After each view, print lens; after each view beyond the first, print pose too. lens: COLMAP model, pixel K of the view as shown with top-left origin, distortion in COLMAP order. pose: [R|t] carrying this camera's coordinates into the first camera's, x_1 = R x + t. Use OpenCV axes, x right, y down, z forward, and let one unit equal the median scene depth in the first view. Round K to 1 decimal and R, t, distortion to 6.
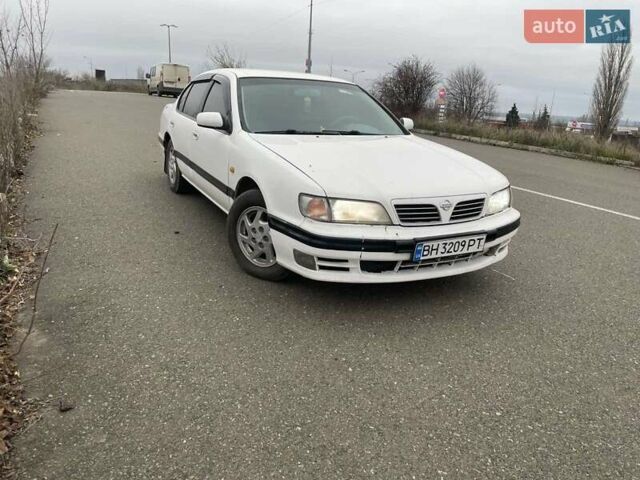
lens RADIAL K [[517.4, 0, 320.0], [0, 517.4, 240.0], [0, 0, 1]] dist [0.062835, -0.005820]
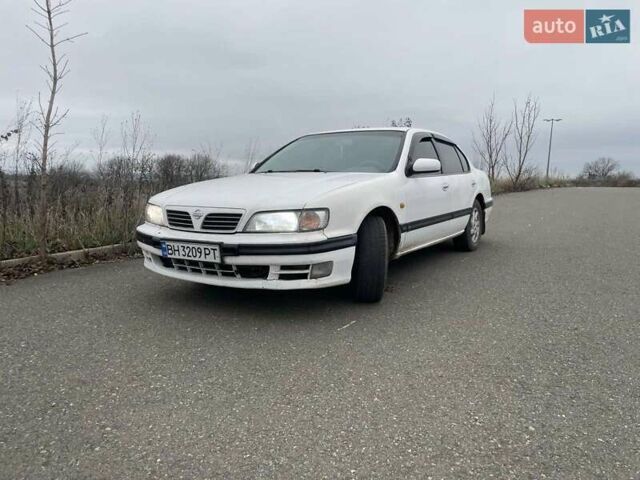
lens RADIAL K [[517.4, 0, 320.0], [0, 517.4, 240.0], [0, 0, 1]] dist [0.062835, -0.005820]
pose [[0.500313, 0.056499, -0.863999, 1.349095], [-0.225251, 0.972003, -0.066874, 0.001506], [0.836031, 0.228075, 0.499032, 0.682924]]
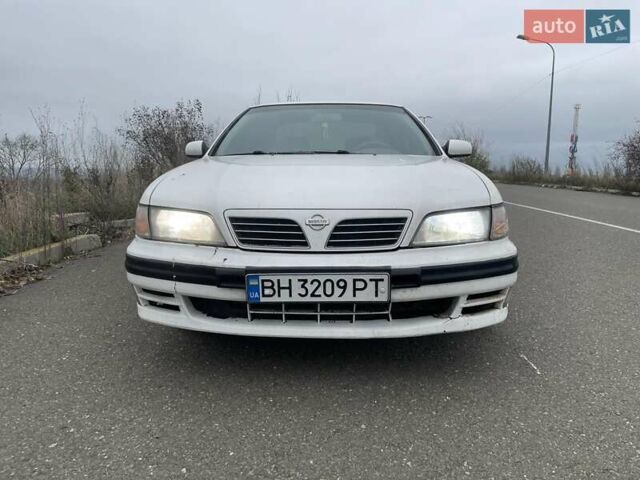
lens RADIAL K [[517.4, 0, 320.0], [0, 517.4, 240.0], [0, 0, 1]] dist [0.062835, -0.005820]
pose [[0.872340, 0.016603, -0.488618, 0.565143], [-0.097088, 0.985402, -0.139849, 0.044589], [0.479163, 0.169434, 0.861217, 0.455838]]
